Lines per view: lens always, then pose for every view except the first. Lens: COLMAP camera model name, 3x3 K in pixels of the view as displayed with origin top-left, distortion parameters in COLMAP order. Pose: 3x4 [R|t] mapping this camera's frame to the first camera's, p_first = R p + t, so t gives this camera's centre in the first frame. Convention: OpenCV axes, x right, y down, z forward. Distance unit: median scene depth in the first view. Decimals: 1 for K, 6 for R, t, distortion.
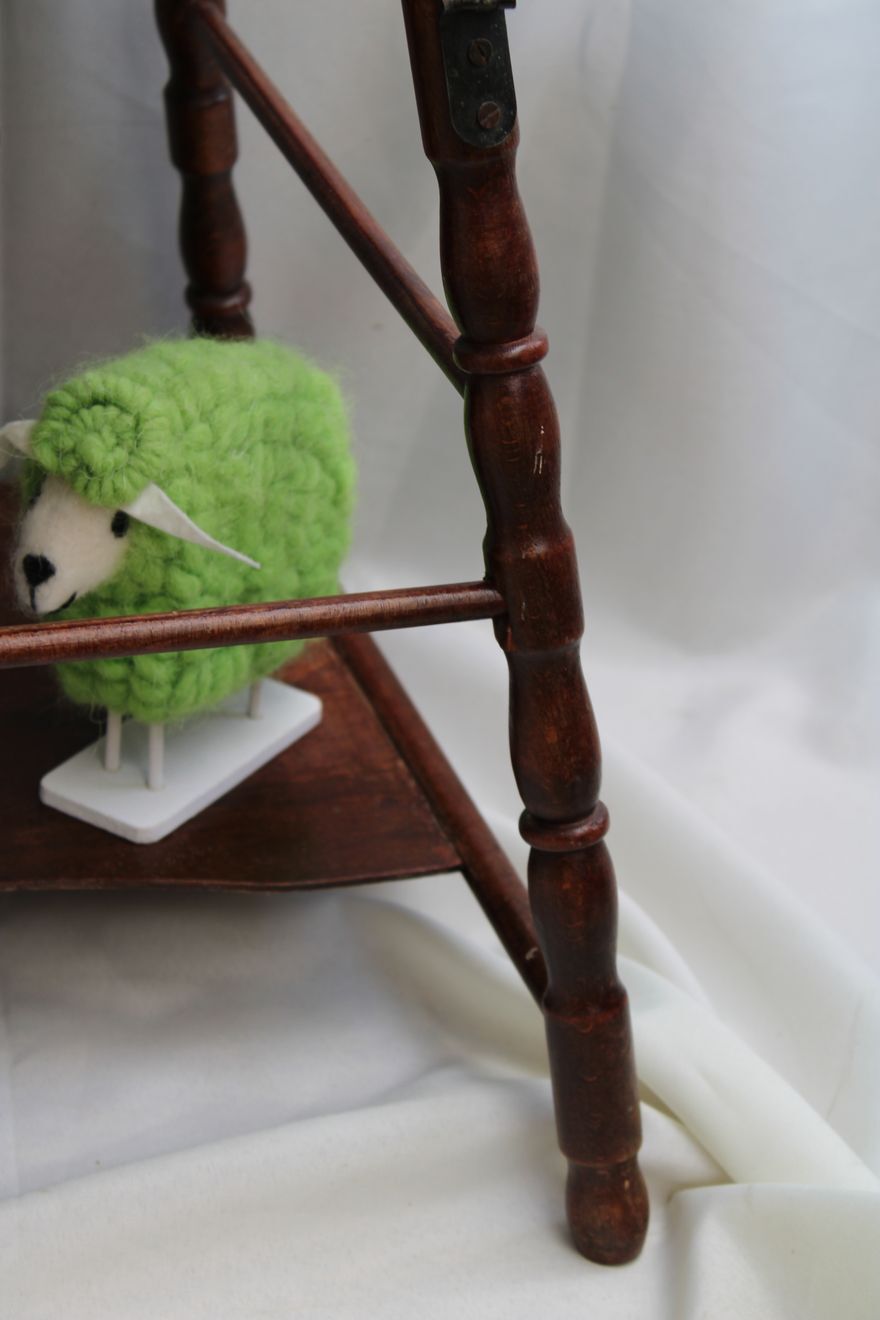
lens RADIAL K [[3122.9, 0, 440.0], [0, 3122.9, 660.0], [0, 0, 1]] dist [0.095978, -0.366796]
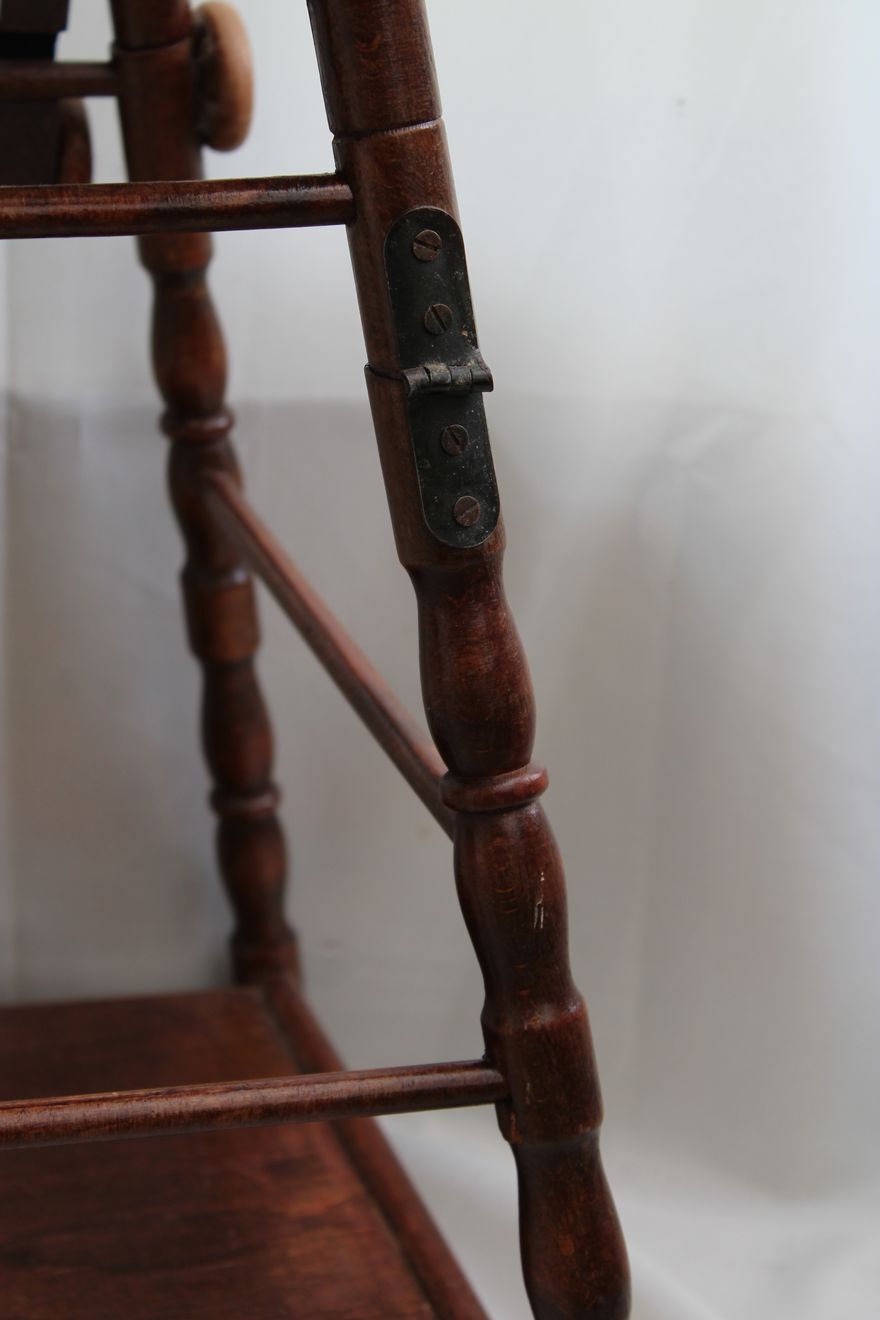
lens RADIAL K [[3122.9, 0, 440.0], [0, 3122.9, 660.0], [0, 0, 1]] dist [0.095978, -0.366796]
pose [[0.998276, -0.017045, -0.056165, 0.053402], [0.005255, 0.979020, -0.203698, 0.042883], [0.058459, 0.203051, 0.977421, 0.142239]]
